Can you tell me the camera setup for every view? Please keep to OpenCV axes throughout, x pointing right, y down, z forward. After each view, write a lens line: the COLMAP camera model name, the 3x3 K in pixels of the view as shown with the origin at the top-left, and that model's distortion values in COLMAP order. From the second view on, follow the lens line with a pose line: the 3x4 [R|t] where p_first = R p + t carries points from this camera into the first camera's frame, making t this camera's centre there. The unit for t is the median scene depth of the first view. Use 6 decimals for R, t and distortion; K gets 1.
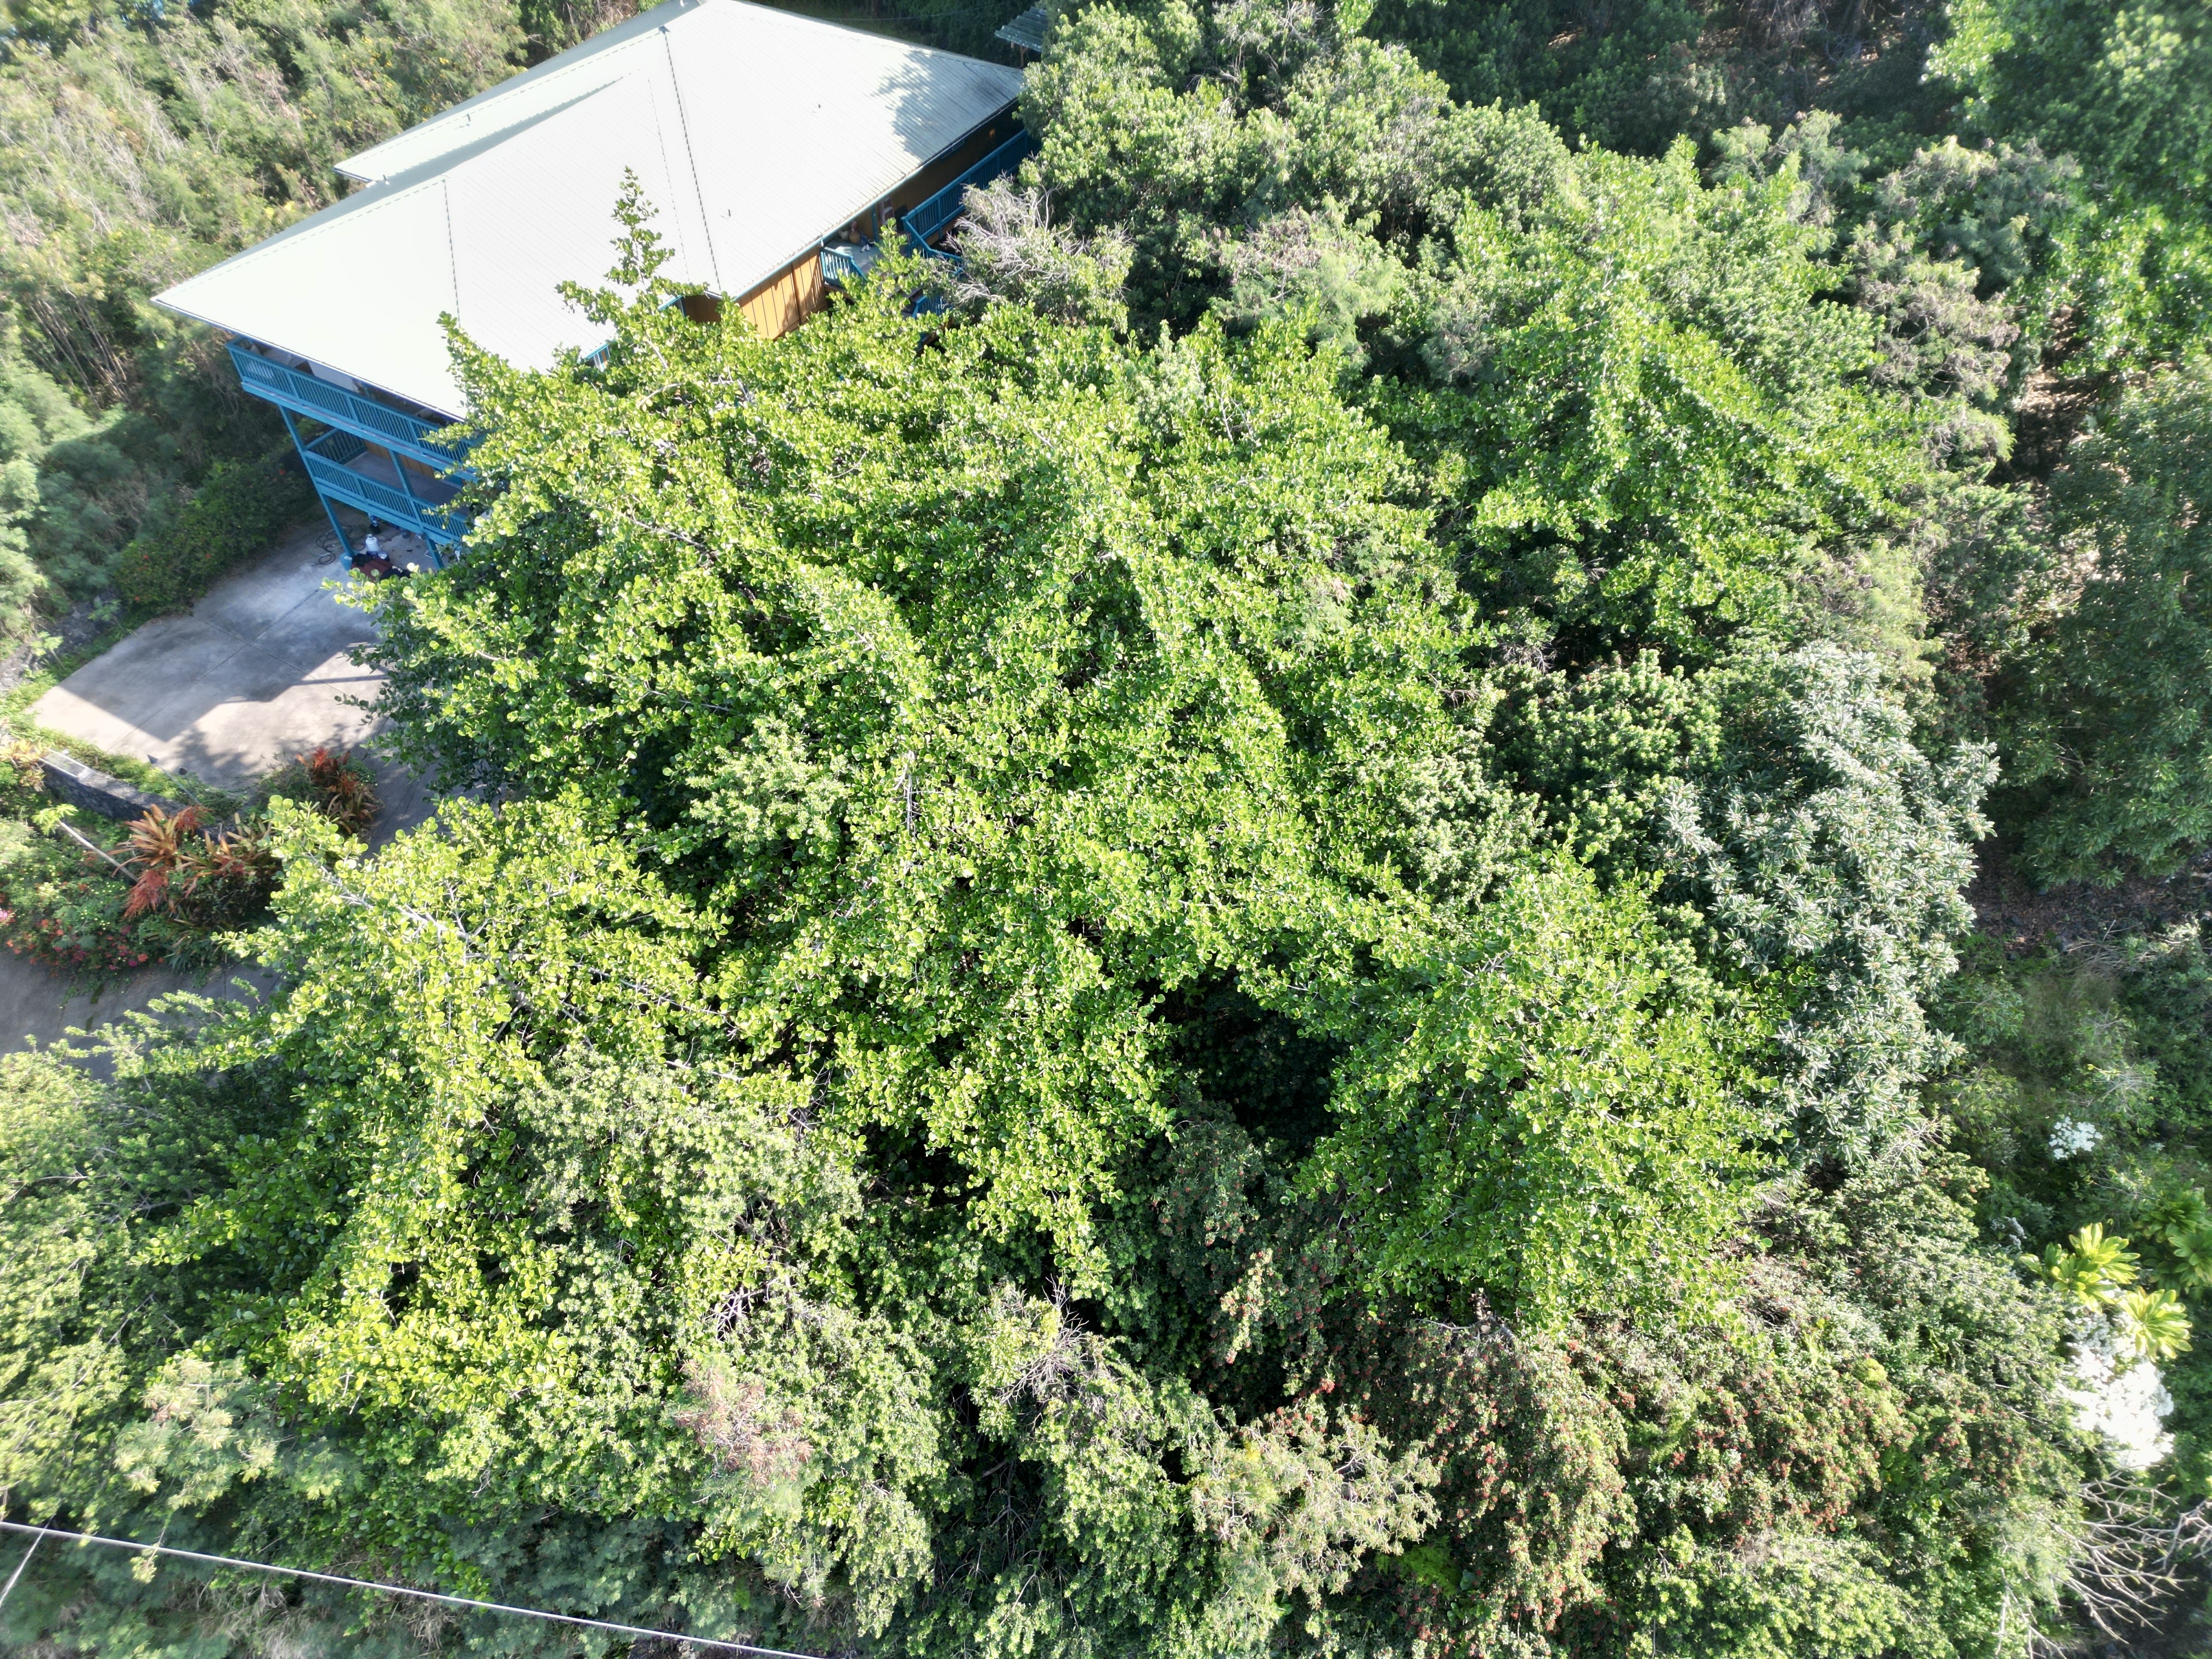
lens RADIAL K [[1550.6, 0, 1098.4], [0, 1550.6, 830.7], [0, 0, 1]] dist [0.055861, -0.035447]
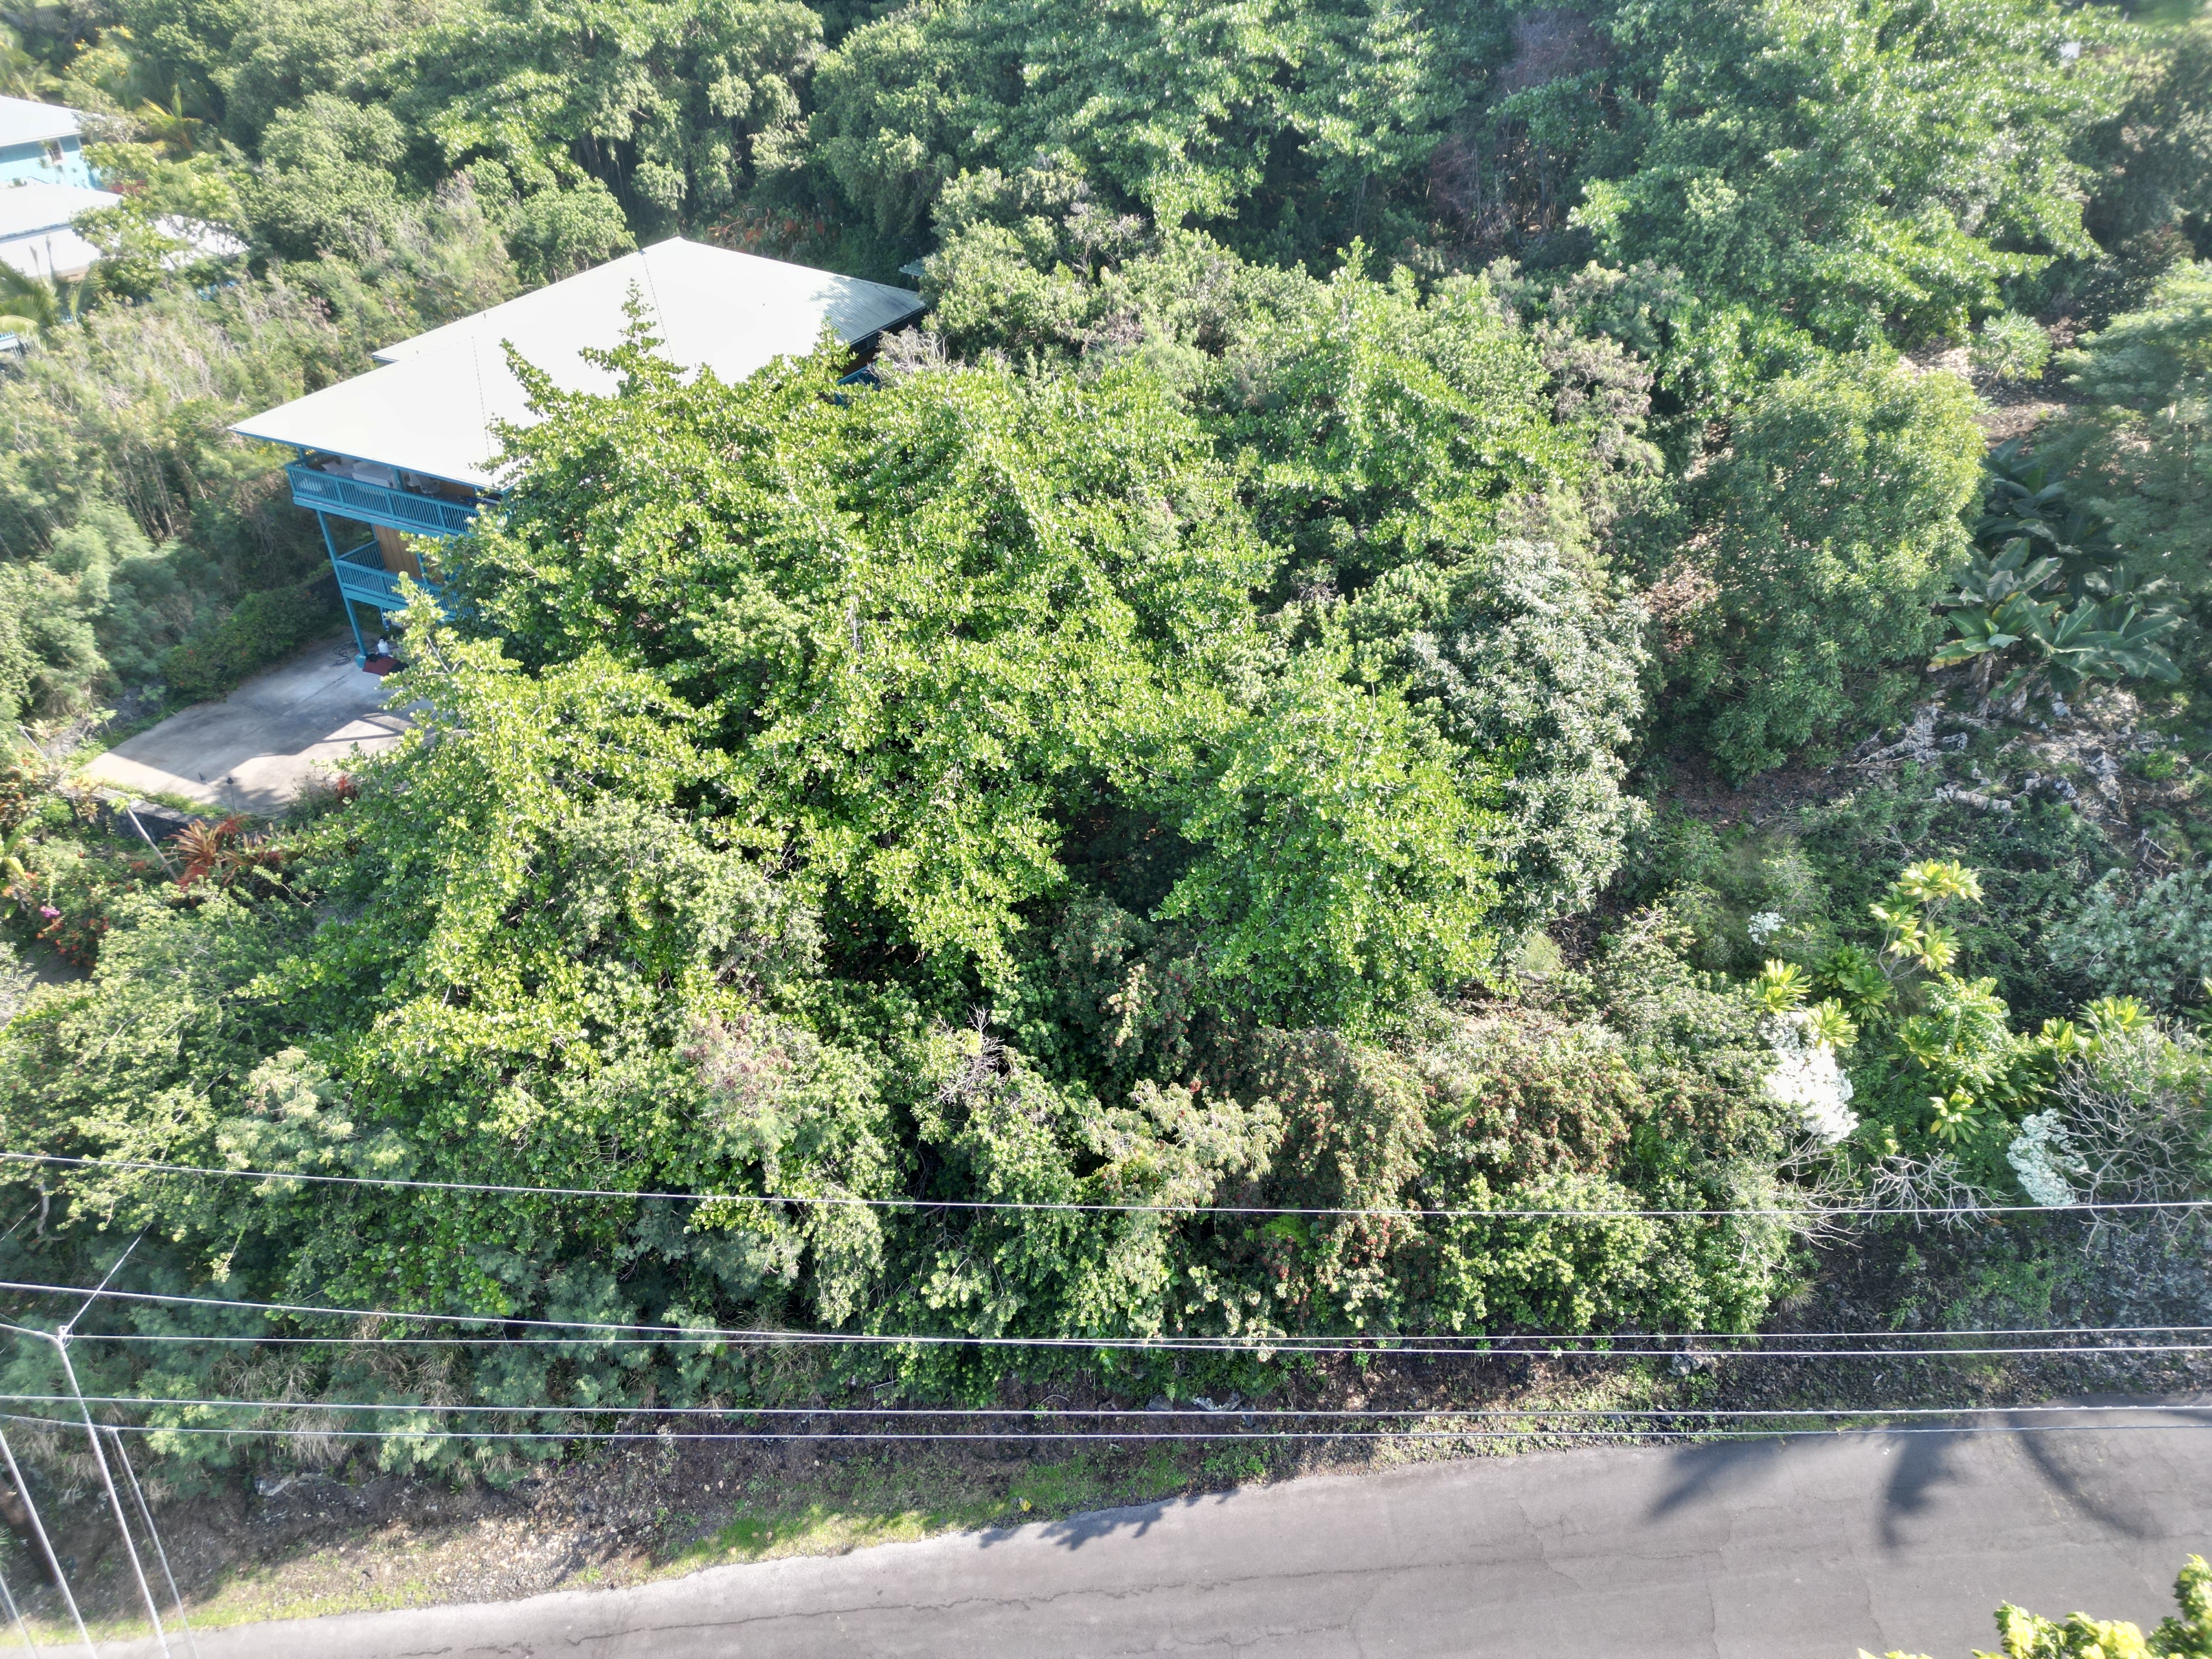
lens RADIAL K [[1536.9, 0, 1106.0], [0, 1536.9, 829.5], [0, 0, 1]] dist [0.094602, -0.094138]
pose [[0.996993, -0.040948, 0.065787, 0.000331], [0.054824, 0.972722, -0.225401, 0.435268], [-0.054762, 0.228330, 0.972042, -0.263176]]
